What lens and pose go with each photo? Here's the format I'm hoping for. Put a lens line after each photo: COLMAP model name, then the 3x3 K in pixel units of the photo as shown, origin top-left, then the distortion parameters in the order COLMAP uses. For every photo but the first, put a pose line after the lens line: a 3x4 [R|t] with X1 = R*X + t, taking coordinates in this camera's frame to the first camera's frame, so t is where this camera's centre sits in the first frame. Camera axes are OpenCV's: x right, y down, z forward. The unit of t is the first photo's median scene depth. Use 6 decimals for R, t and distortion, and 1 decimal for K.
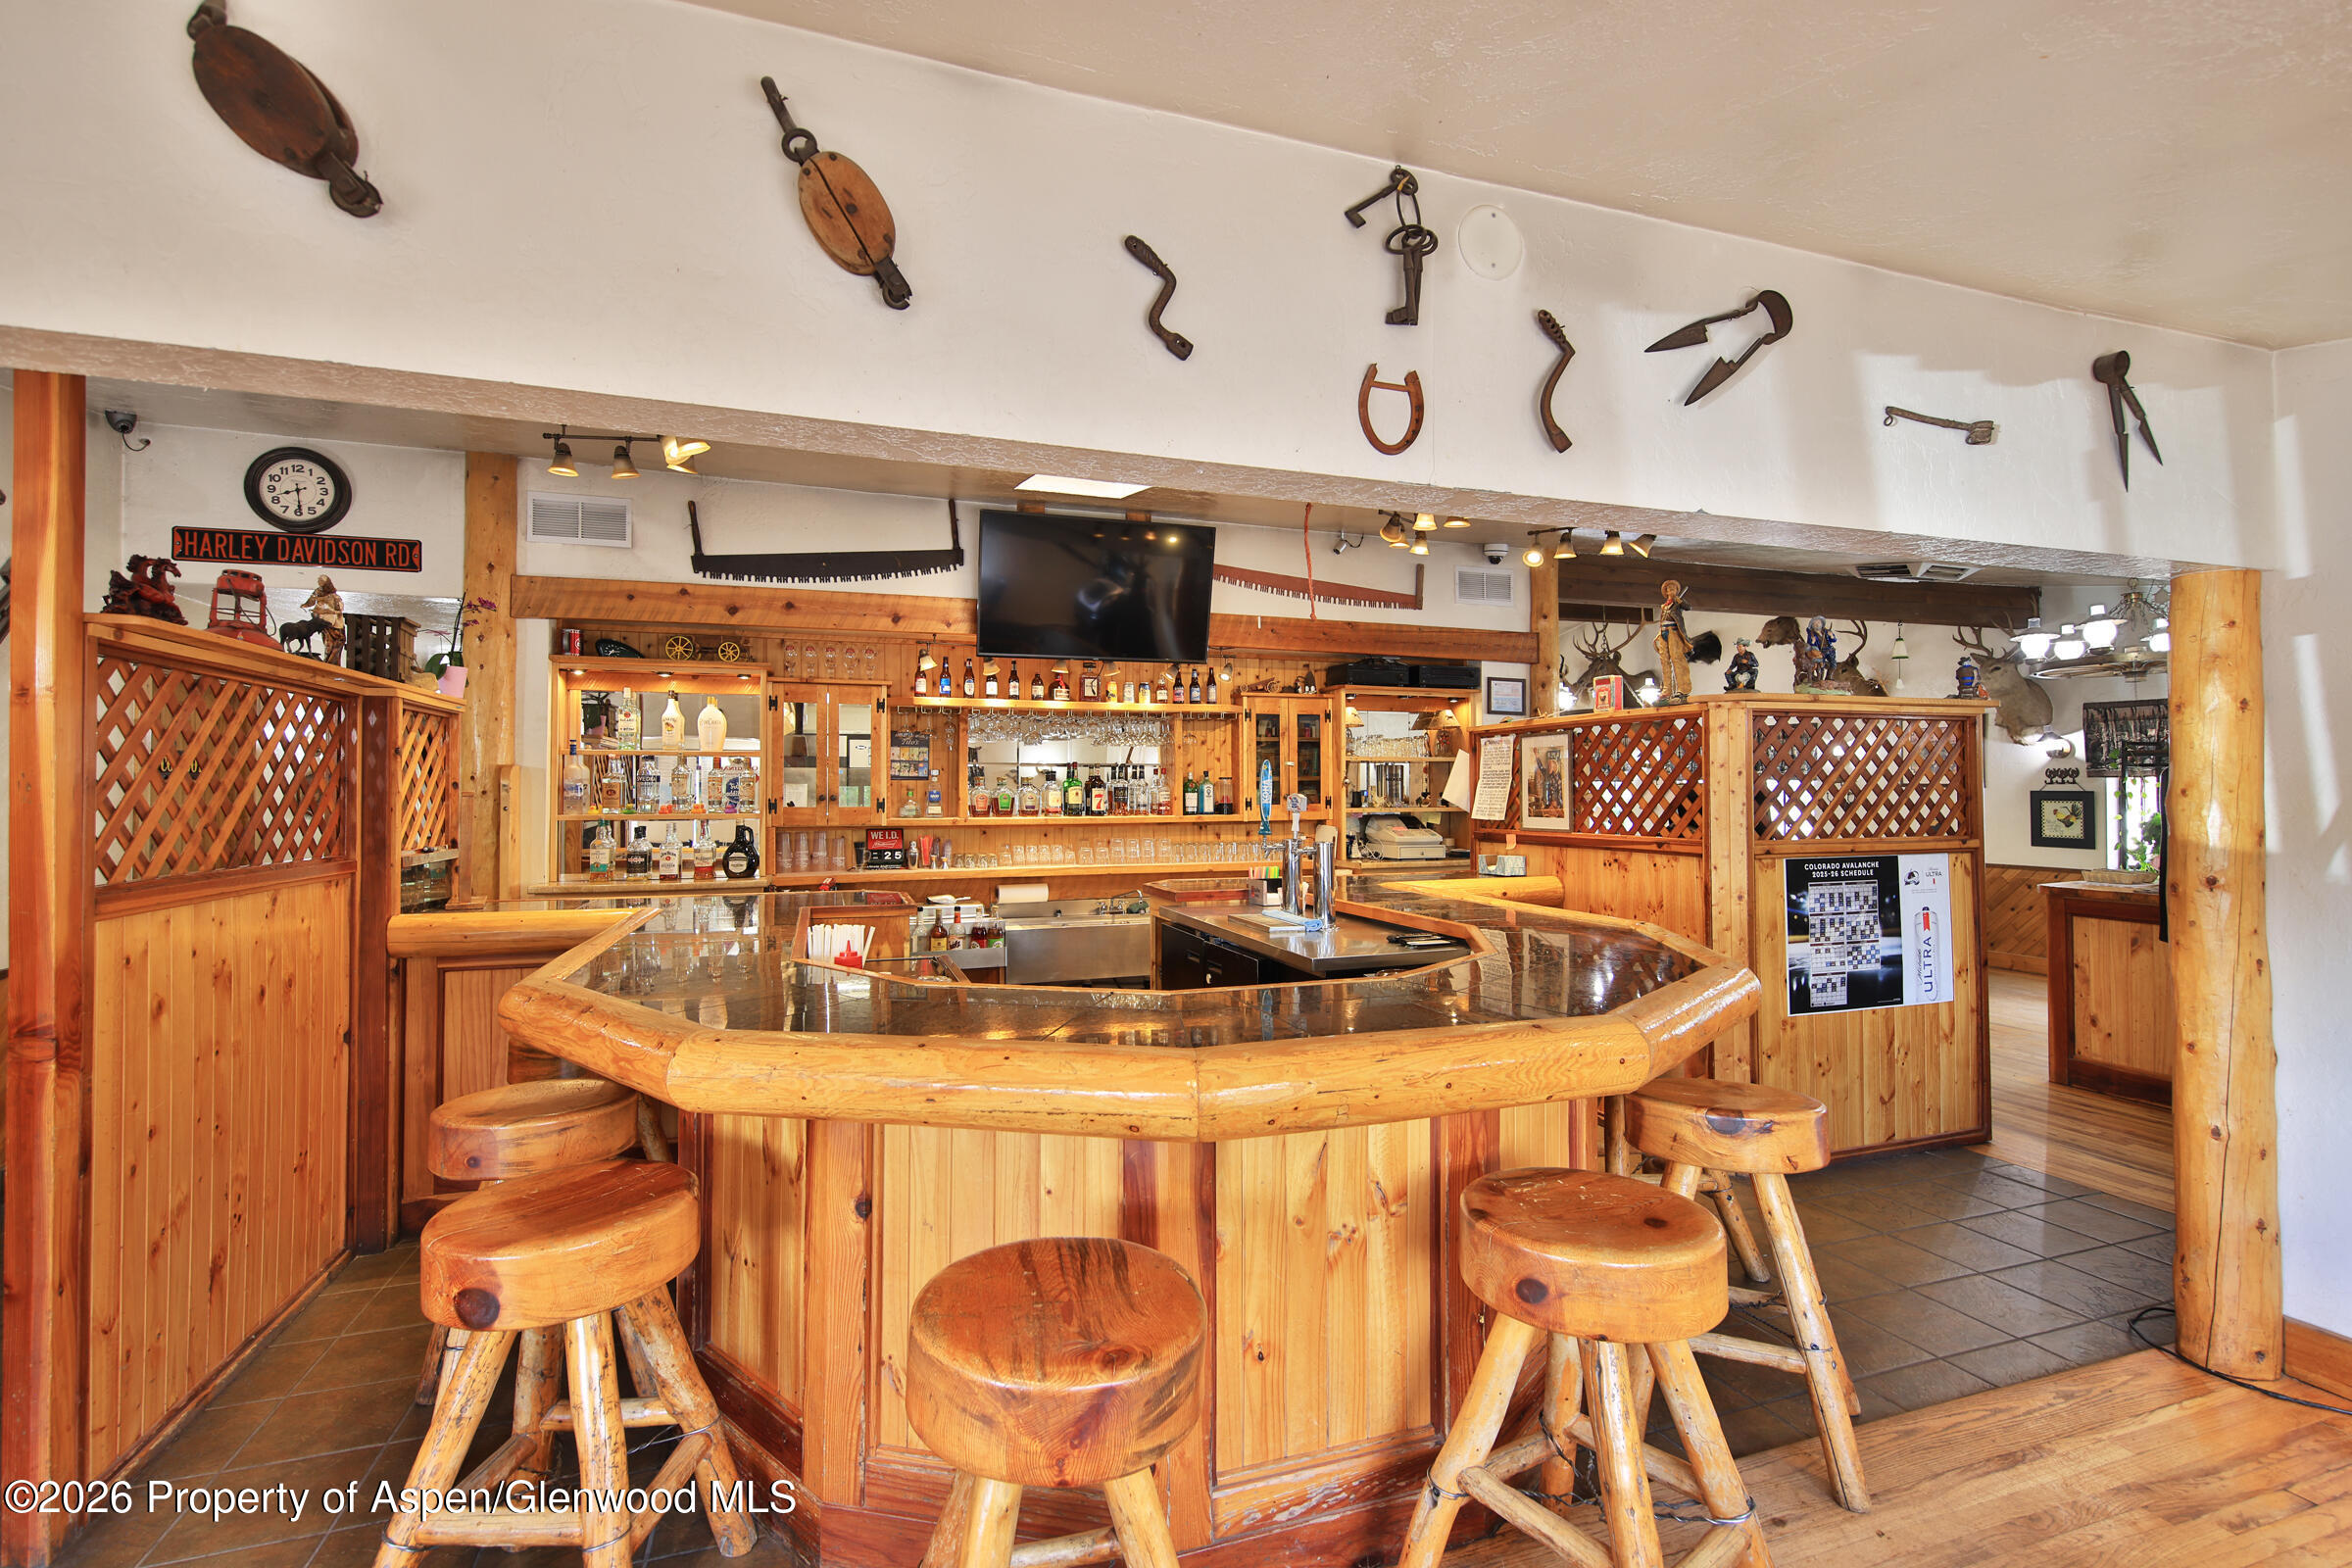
lens RADIAL K [[1039.3, 0, 1176.0], [0, 1039.3, 784.0], [0, 0, 1]] dist [0.002090, 0.000190]
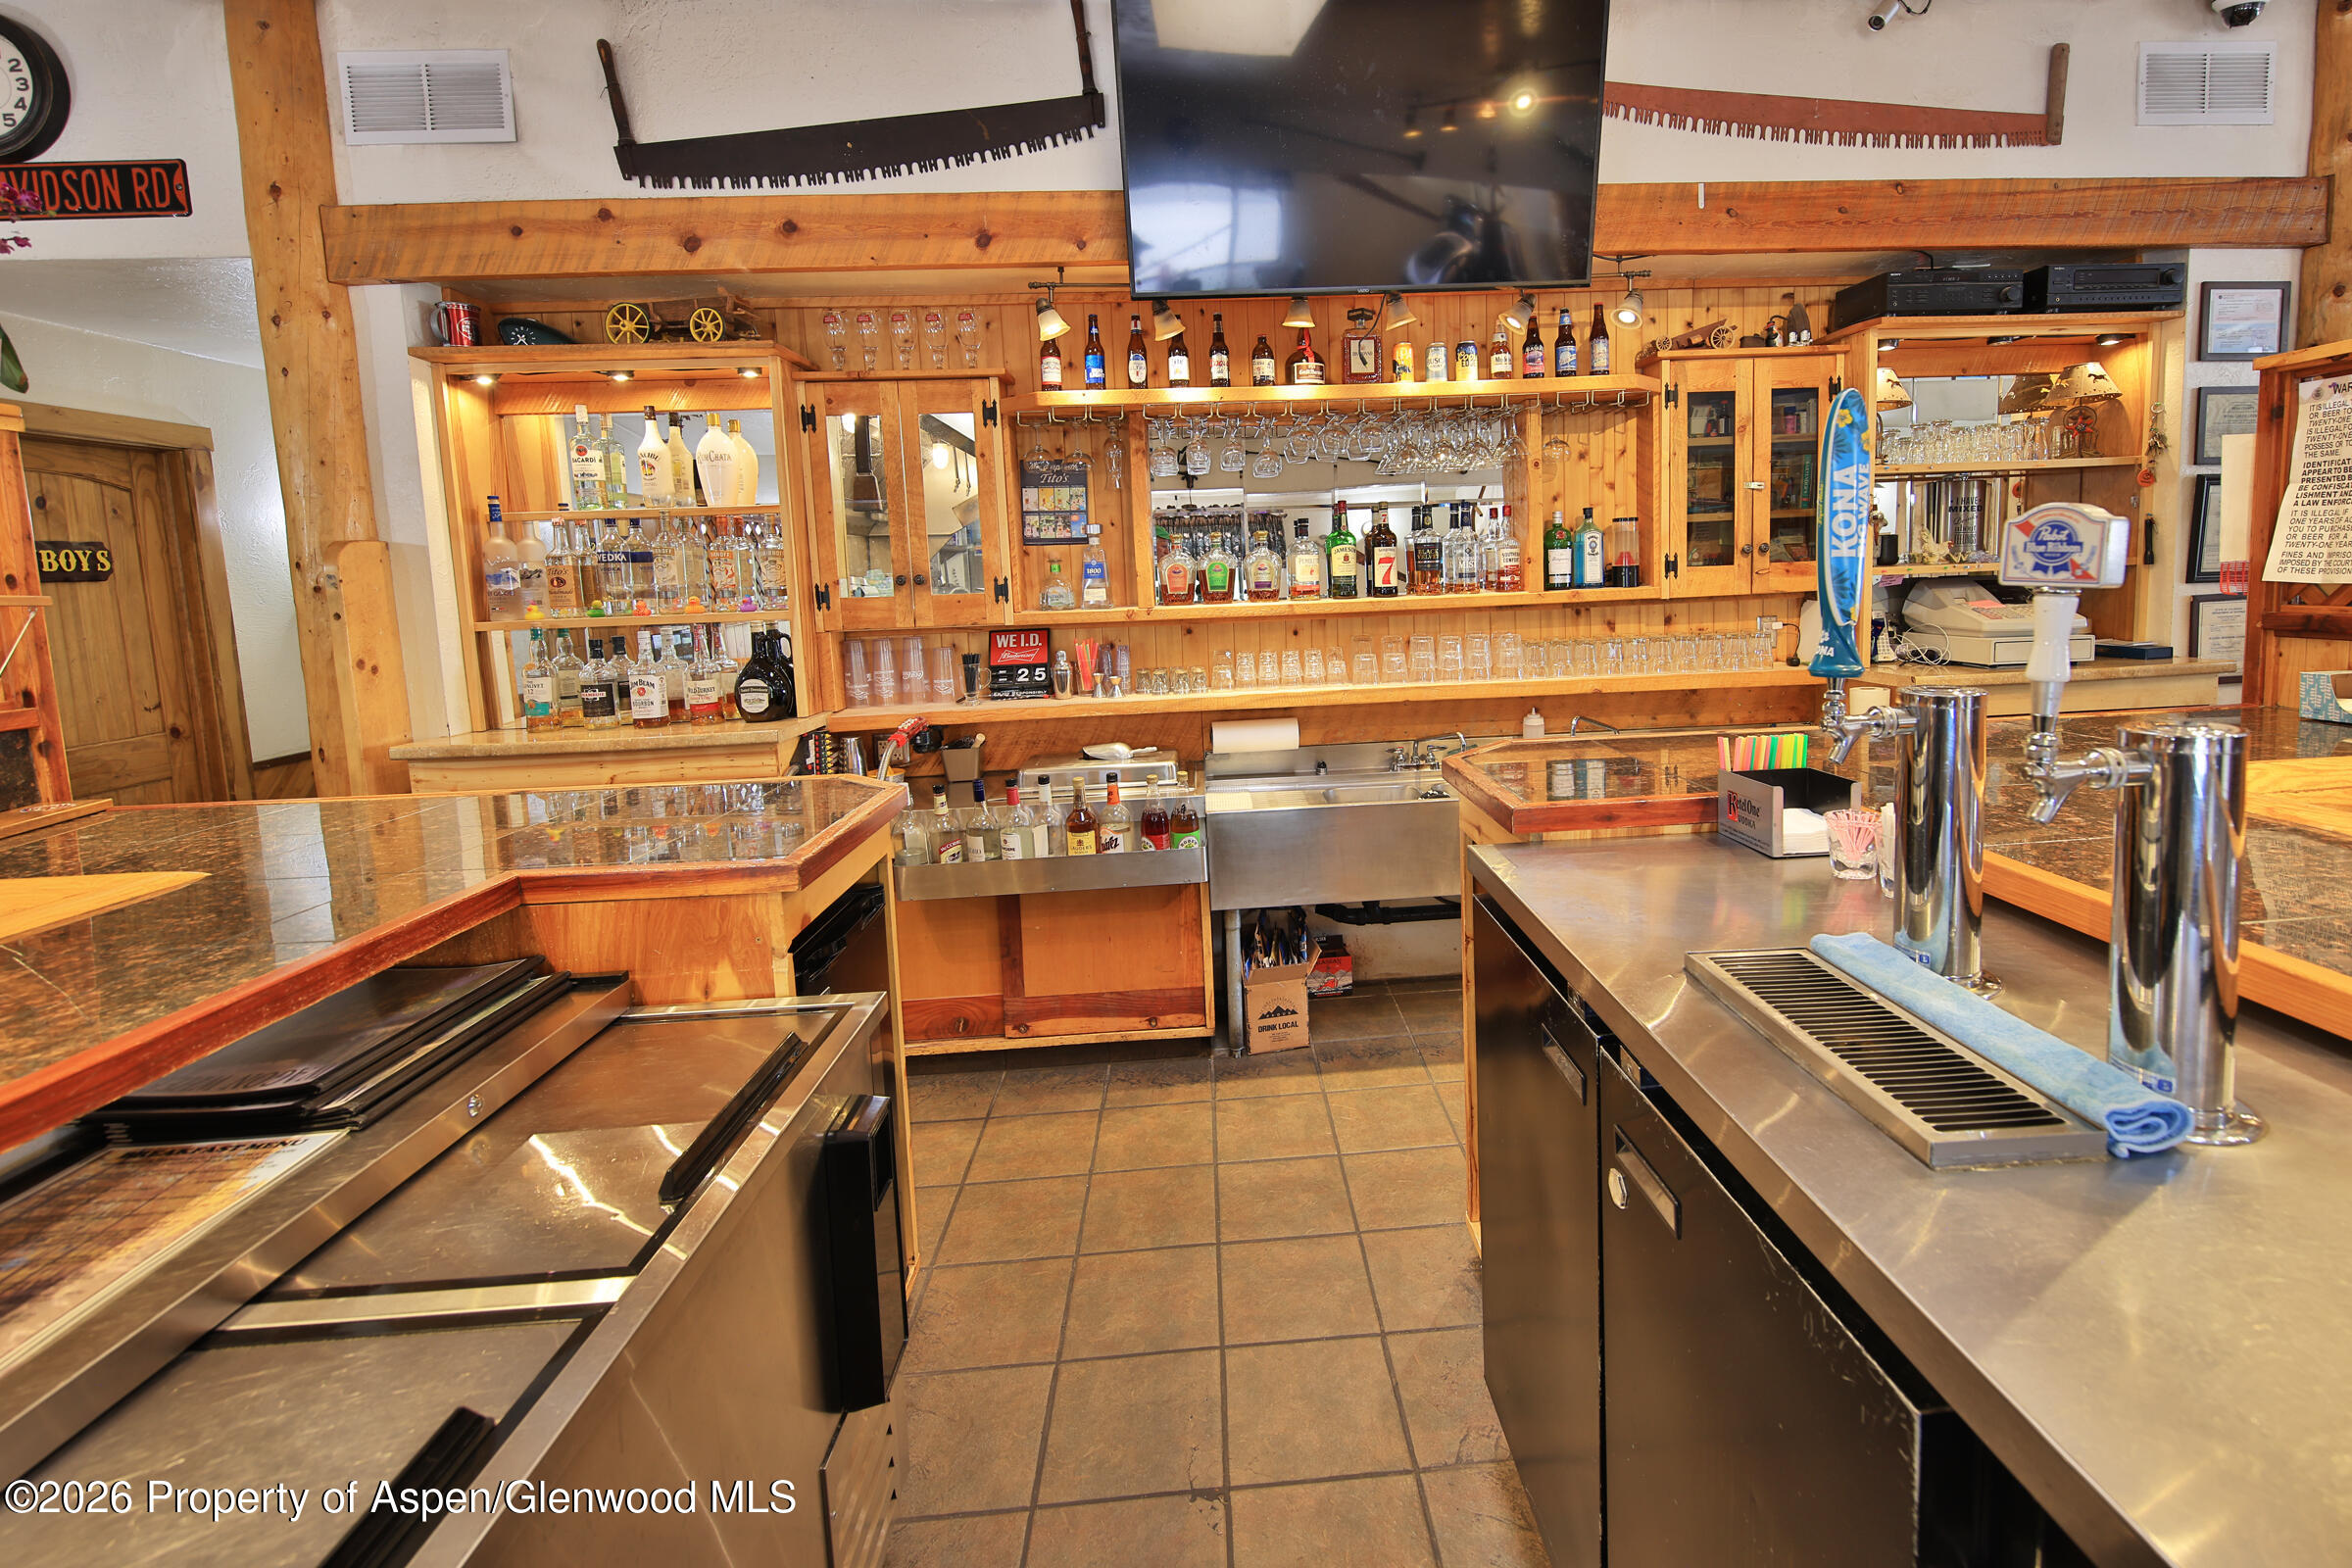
lens RADIAL K [[1034.7, 0, 1265.6], [0, 1034.7, 680.8], [0, 0, 1]] dist [0.008248, -0.003996]
pose [[0.965245, -0.006325, -0.261271, 0.007723], [0.037280, 0.992816, 0.113696, 0.010151], [0.258675, -0.119485, 0.958546, 0.457890]]
